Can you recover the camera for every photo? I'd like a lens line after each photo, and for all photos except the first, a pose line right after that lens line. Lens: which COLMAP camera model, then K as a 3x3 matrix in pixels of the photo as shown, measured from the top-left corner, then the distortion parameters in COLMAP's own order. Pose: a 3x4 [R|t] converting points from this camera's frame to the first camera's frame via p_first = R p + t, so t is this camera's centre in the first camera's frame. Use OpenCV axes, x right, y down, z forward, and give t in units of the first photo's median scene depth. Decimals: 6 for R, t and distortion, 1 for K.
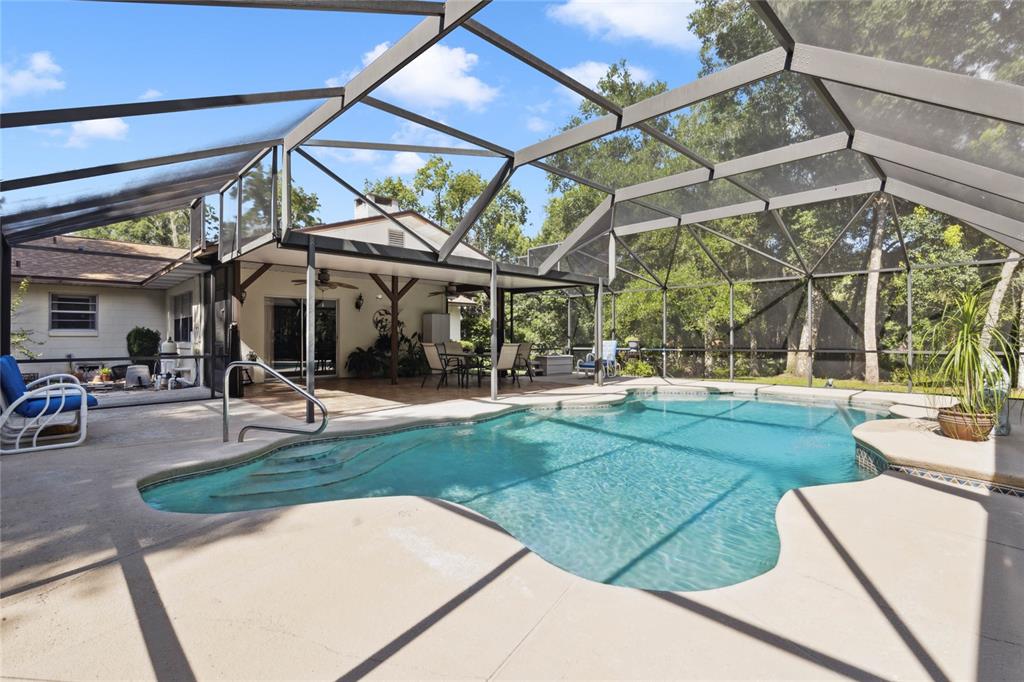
lens RADIAL K [[473.2, 0, 511.9], [0, 473.2, 338.9], [0, 0, 1]] dist [-0.016785, 0.002215]
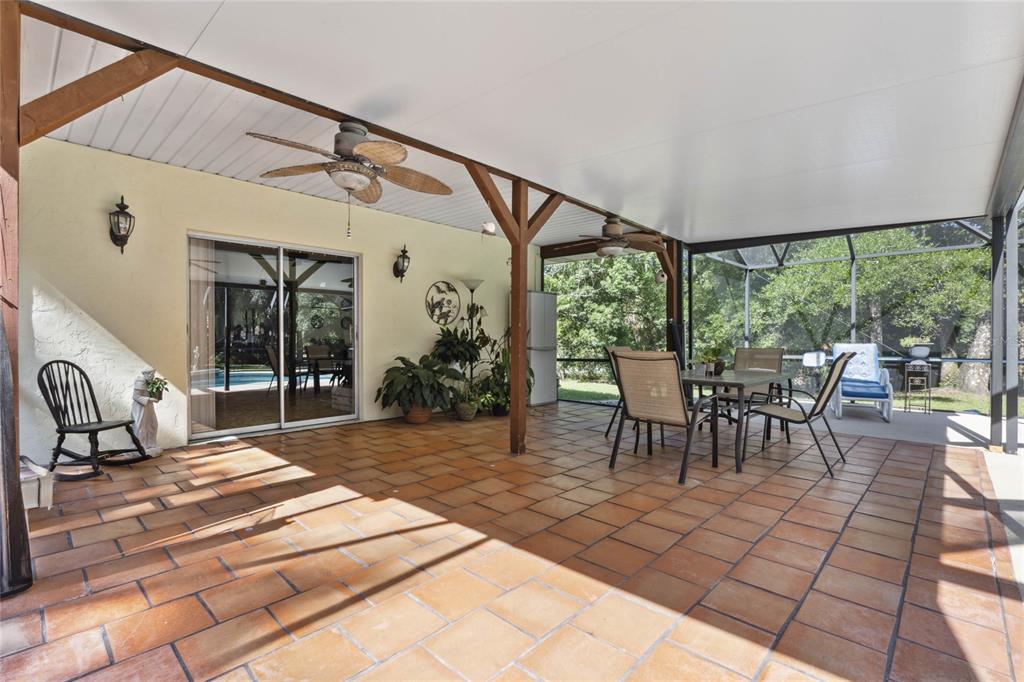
lens RADIAL K [[473.2, 0, 510.7], [0, 473.2, 338.5], [0, 0, 1]] dist [-0.016785, 0.002215]
pose [[0.999992, 0.003234, 0.002556, -0.205895], [-0.003238, 0.999994, 0.001535, -0.001753], [-0.002551, -0.001544, 0.999996, 0.499074]]
